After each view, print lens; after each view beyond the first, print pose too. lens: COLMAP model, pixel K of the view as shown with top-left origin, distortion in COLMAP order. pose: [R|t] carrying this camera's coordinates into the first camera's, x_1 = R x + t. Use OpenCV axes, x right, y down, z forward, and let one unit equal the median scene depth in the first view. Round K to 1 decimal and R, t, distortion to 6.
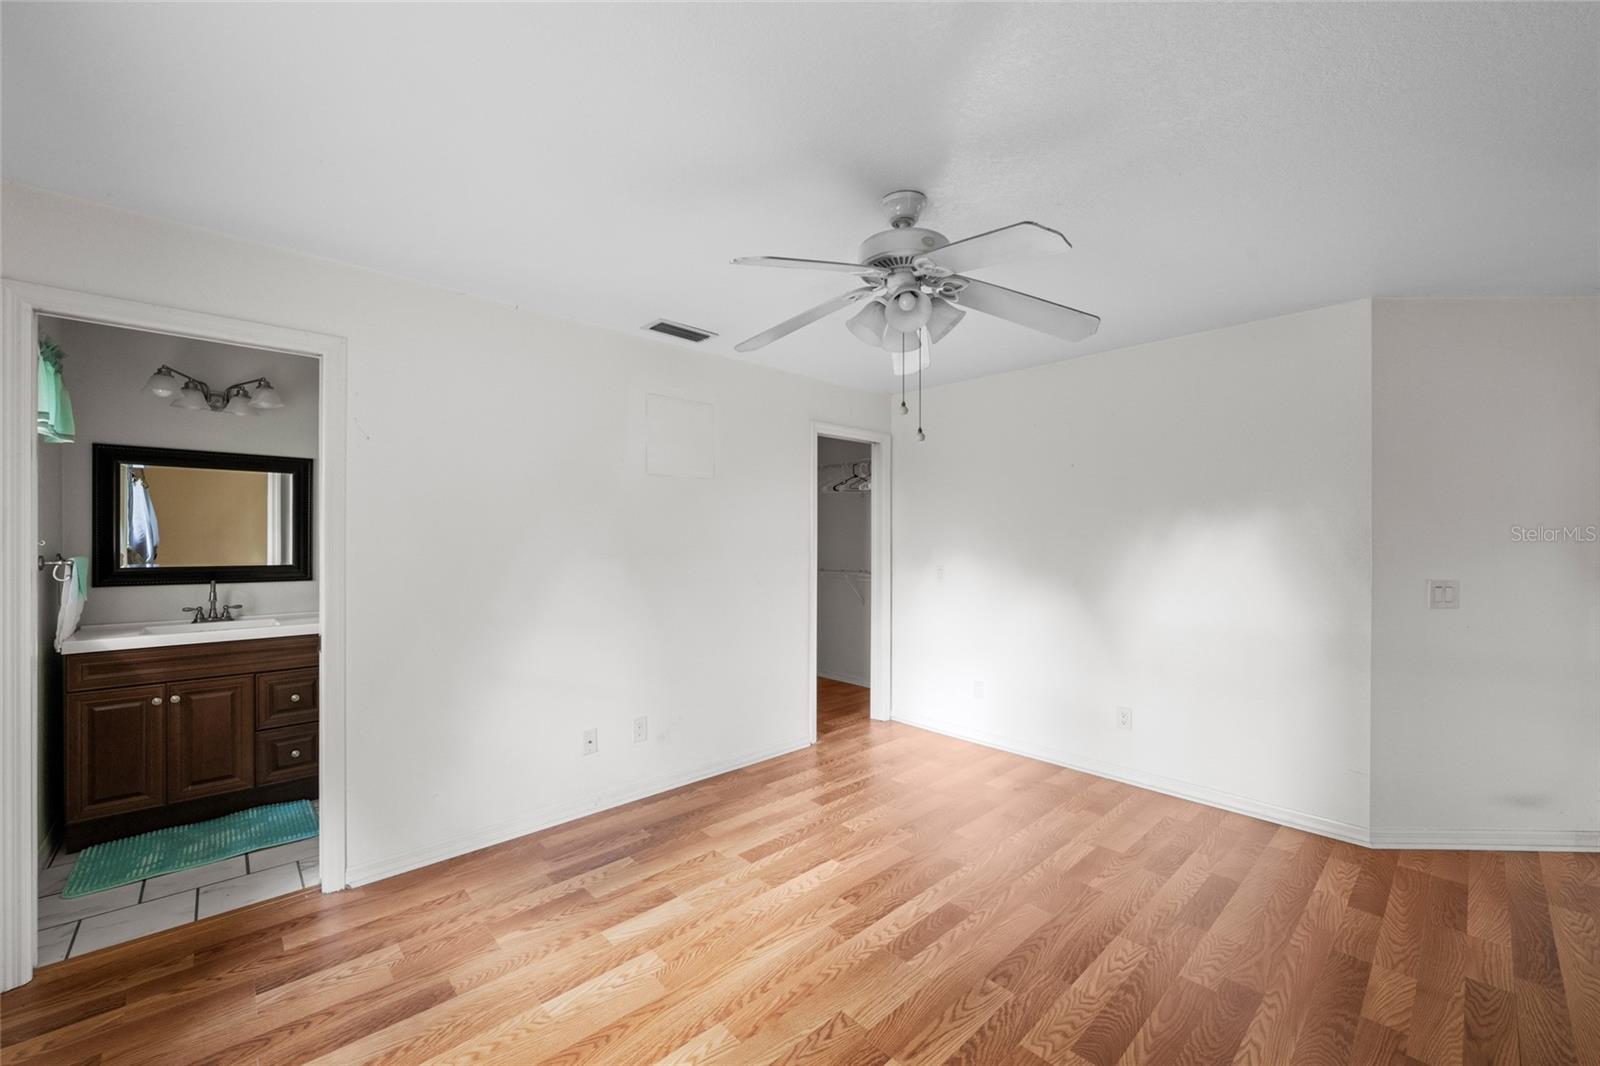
lens RADIAL K [[631.2, 0, 798.0], [0, 631.2, 537.2], [0, 0, 1]] dist [0.000632, -0.000043]
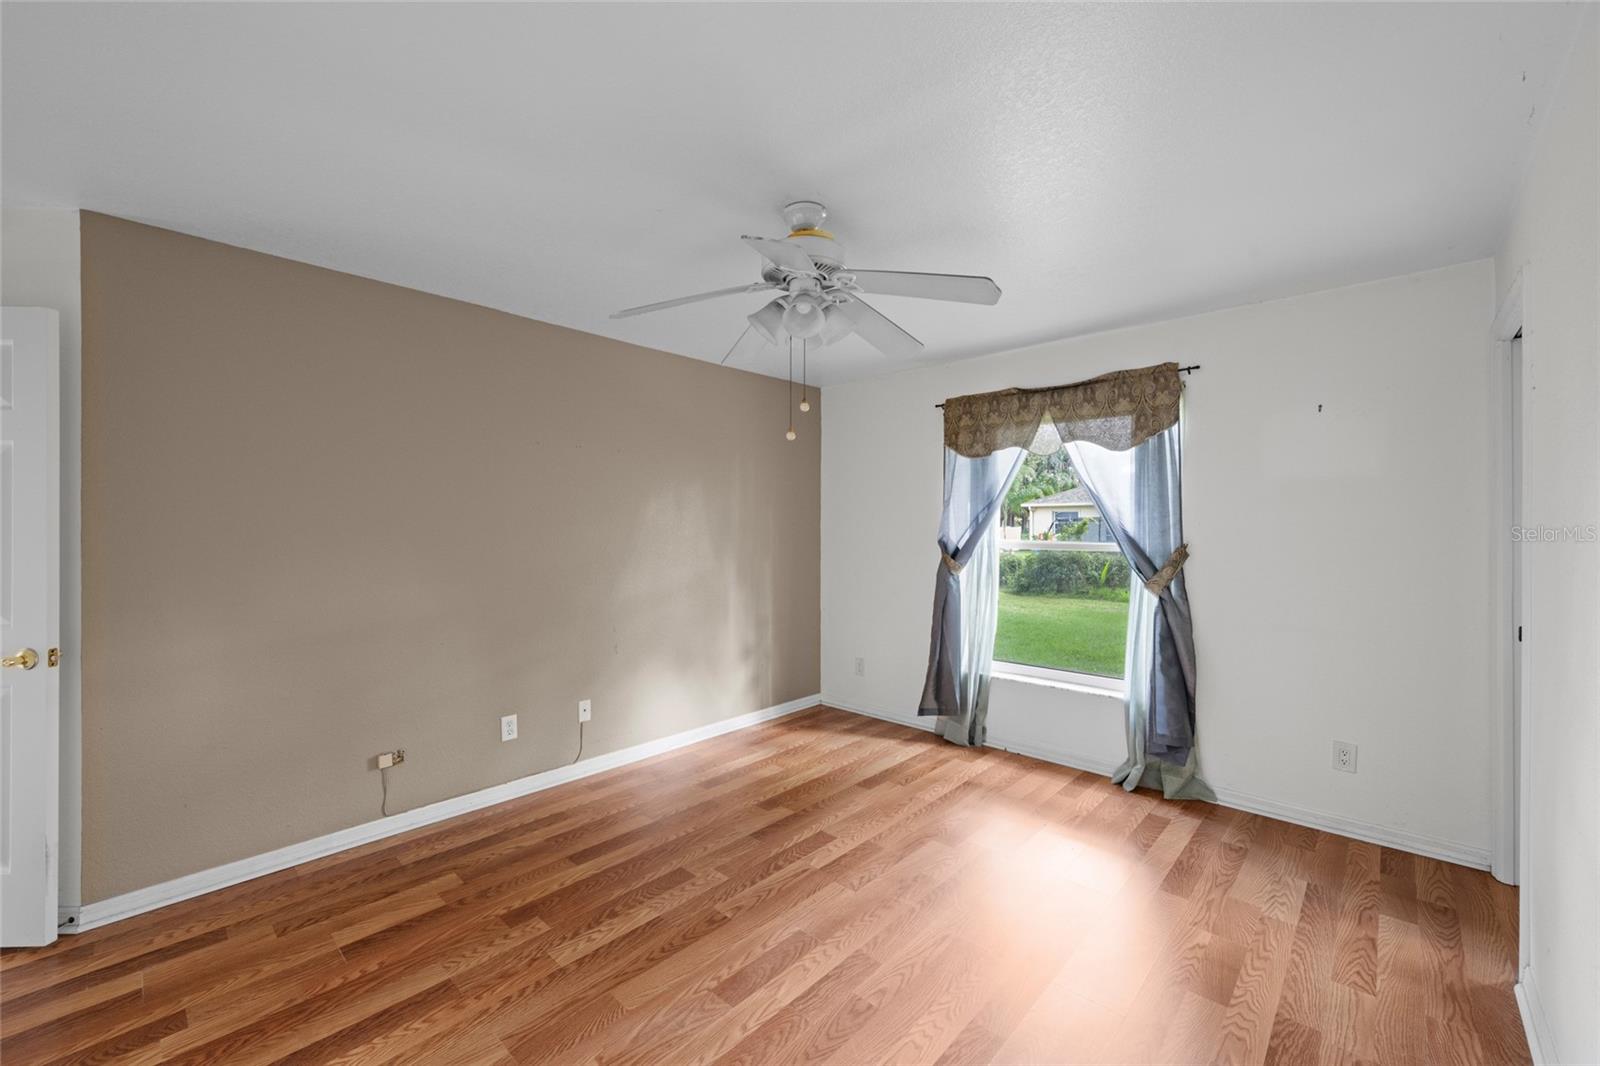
lens RADIAL K [[638.5, 0, 800.0], [0, 638.5, 533.0], [0, 0, 1]] dist [0.001543, -0.000242]
pose [[-0.997010, -0.002282, -0.077243, 0.197306], [-0.002883, 0.999967, 0.007660, 0.004457], [0.077223, 0.007860, -0.996983, 1.587726]]
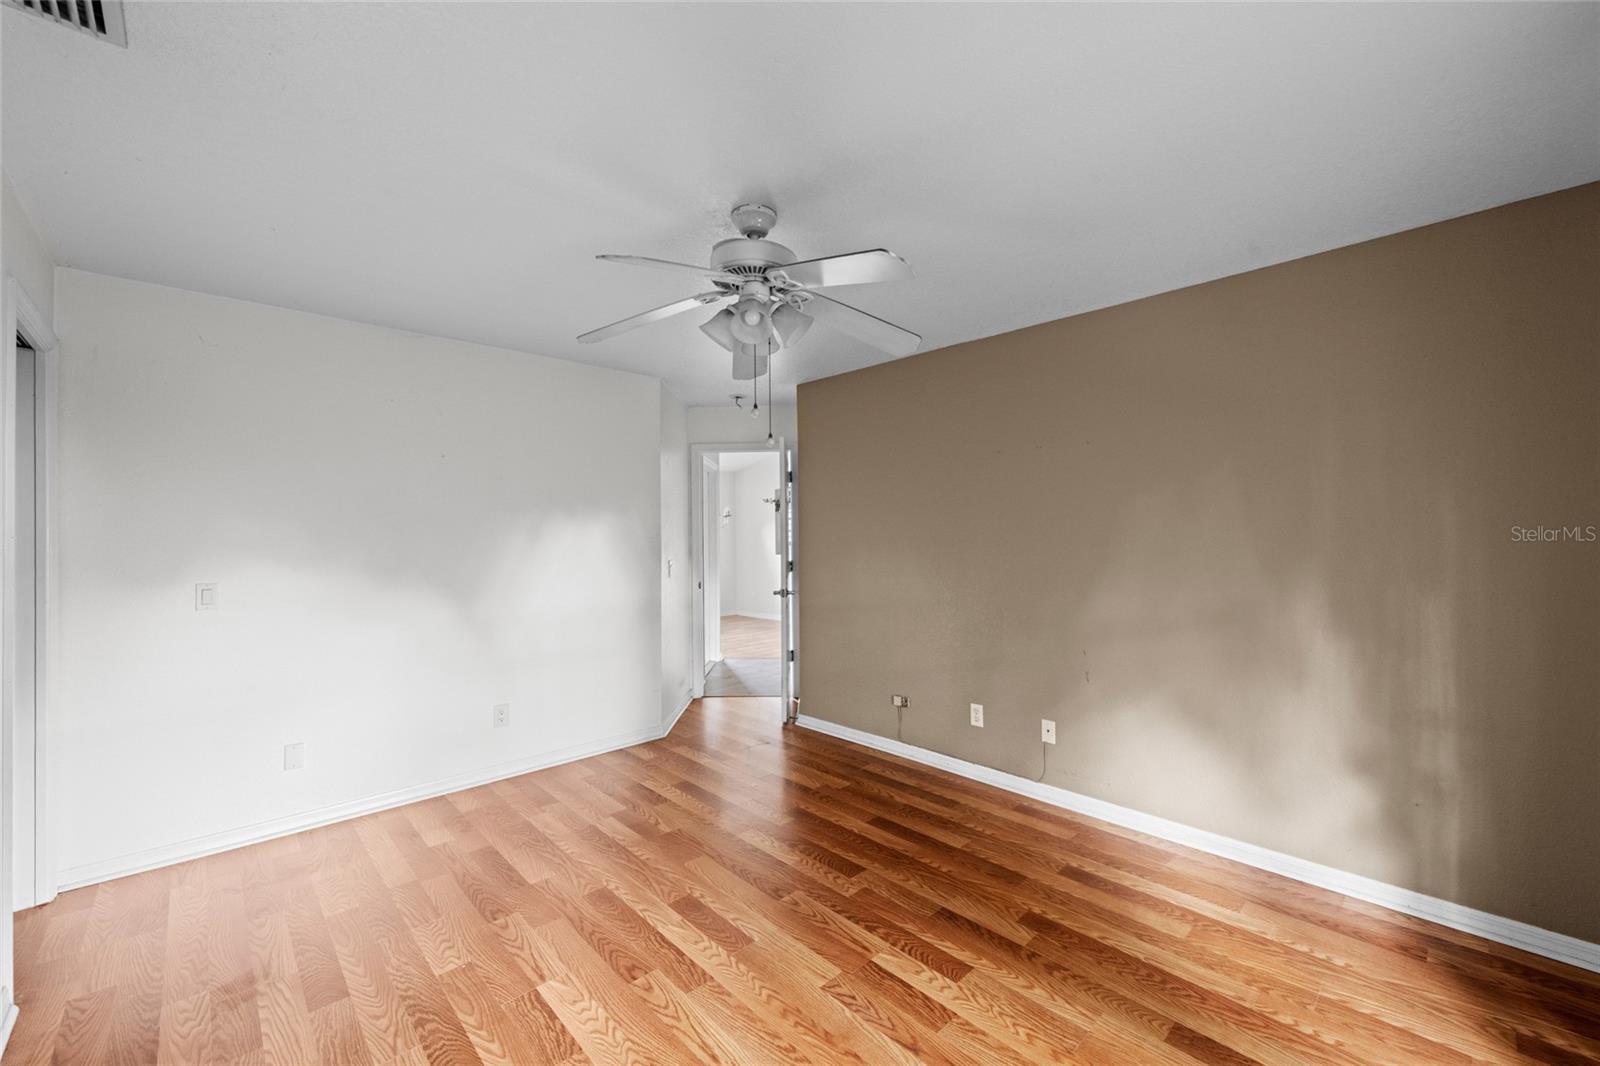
lens RADIAL K [[638.5, 0, 800.0], [0, 638.5, 533.0], [0, 0, 1]] dist [0.001543, -0.000242]
pose [[-0.008483, 0.000959, 0.999964, -0.682362], [0.007793, 0.999969, -0.000893, 0.001543], [-0.999934, 0.007785, -0.008490, 0.718806]]
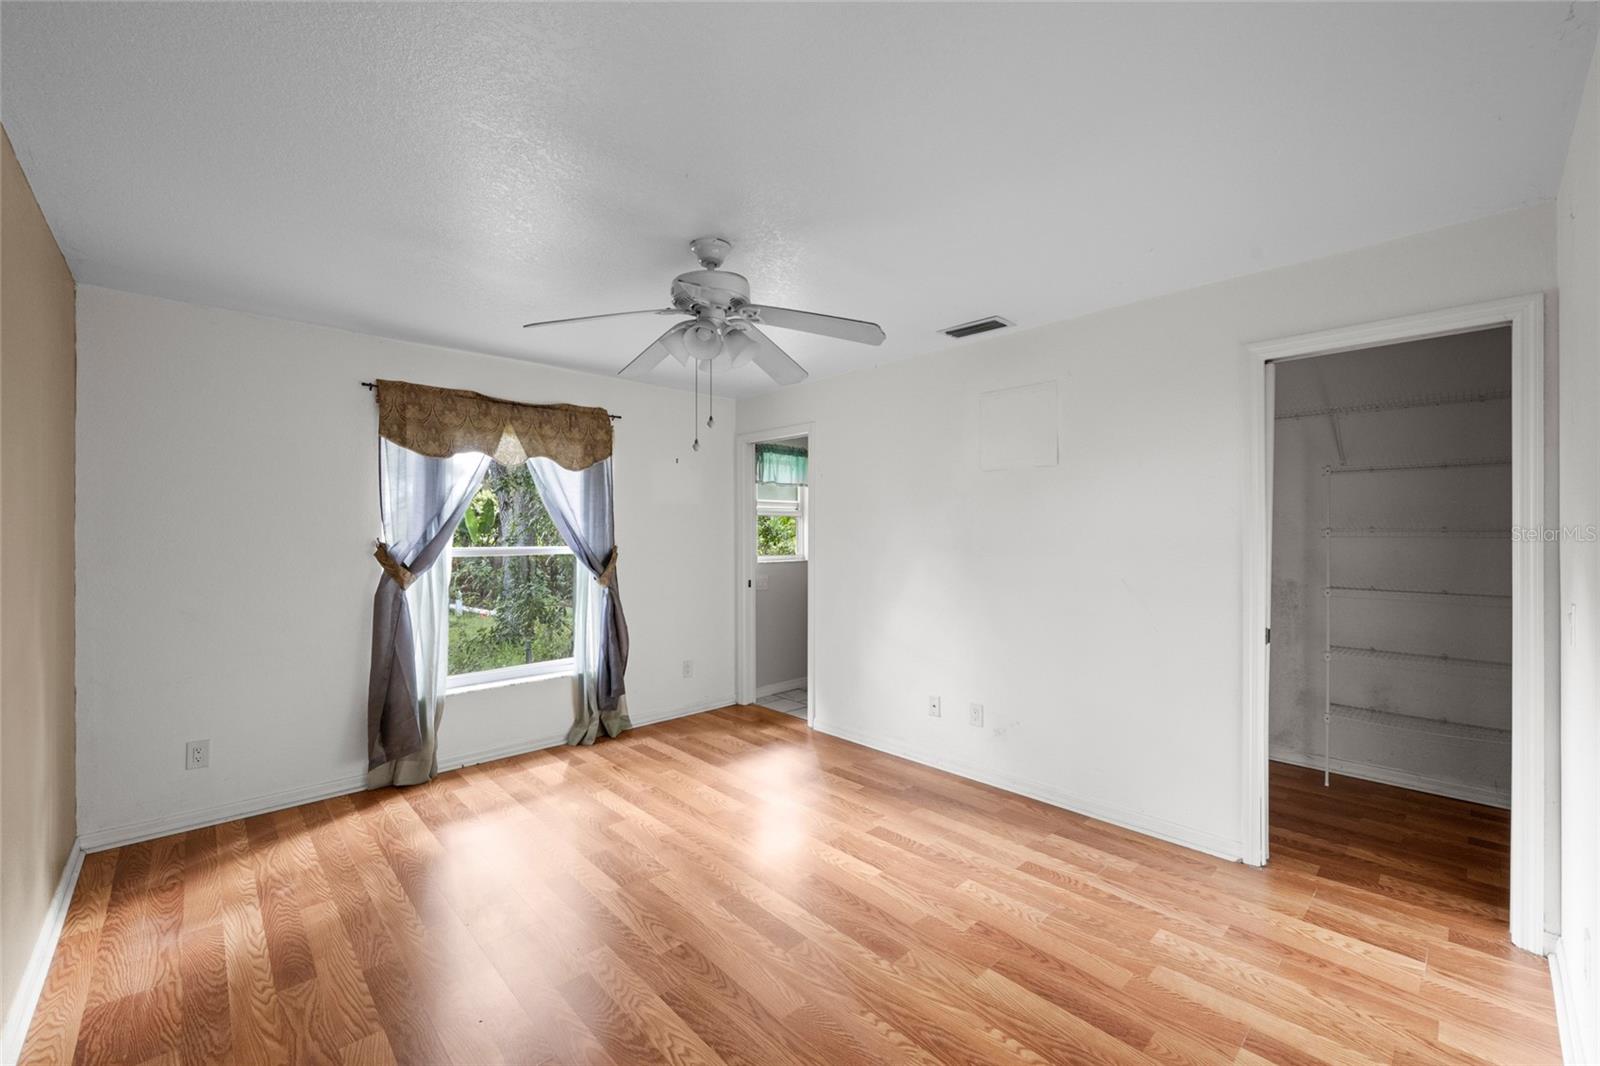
lens RADIAL K [[638.5, 0, 800.0], [0, 638.5, 533.0], [0, 0, 1]] dist [0.001543, -0.000242]
pose [[0.012656, -0.000234, -0.999920, 1.034625], [0.001910, 0.999998, -0.000210, 0.000769], [0.999918, -0.001907, 0.012656, 0.881989]]
